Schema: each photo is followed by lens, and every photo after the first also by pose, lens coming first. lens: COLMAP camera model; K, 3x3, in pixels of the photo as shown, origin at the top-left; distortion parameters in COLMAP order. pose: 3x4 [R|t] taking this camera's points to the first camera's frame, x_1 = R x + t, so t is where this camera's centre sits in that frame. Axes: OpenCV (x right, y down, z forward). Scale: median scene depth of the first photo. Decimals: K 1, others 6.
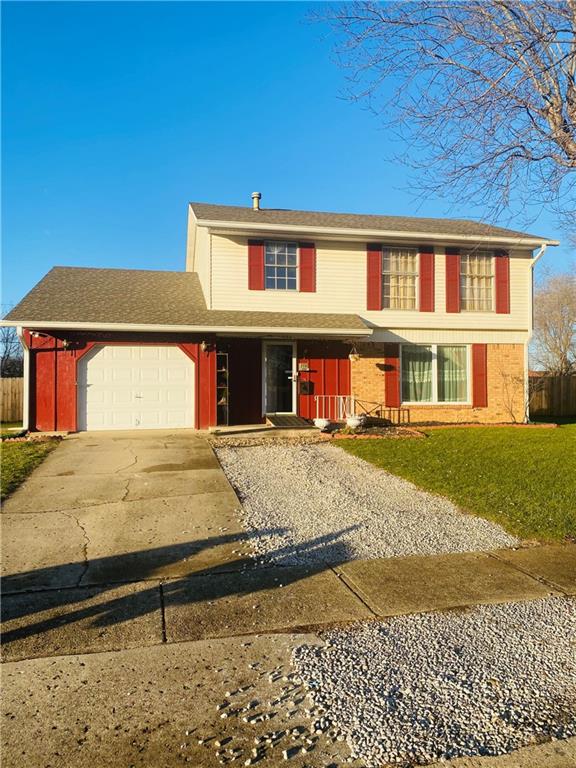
lens RADIAL K [[599.0, 0, 288.9], [0, 599.0, 378.0], [0, 0, 1]] dist [0.051782, -0.028480]
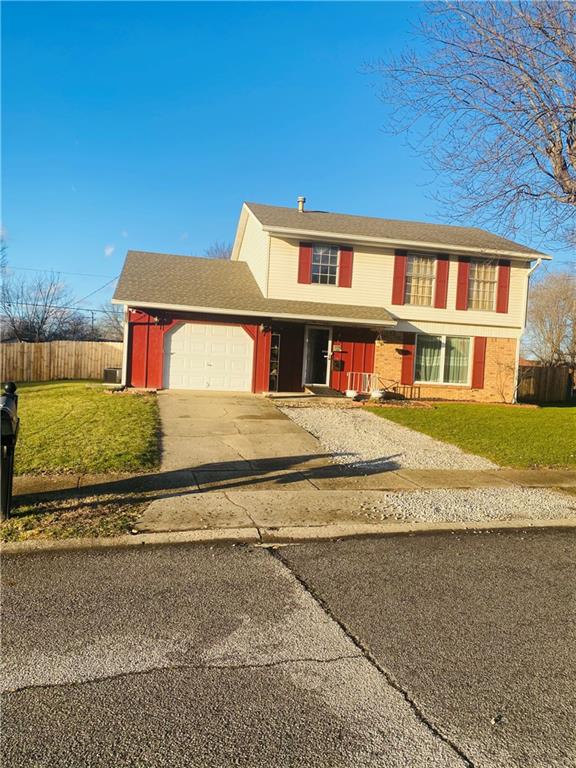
lens RADIAL K [[599.0, 0, 287.6], [0, 599.0, 387.7], [0, 0, 1]] dist [0.051782, -0.028480]
pose [[0.998410, 0.055669, 0.008877, -0.089758], [-0.056087, 0.996792, 0.057096, -0.002036], [-0.005670, -0.057503, 0.998329, -0.251699]]
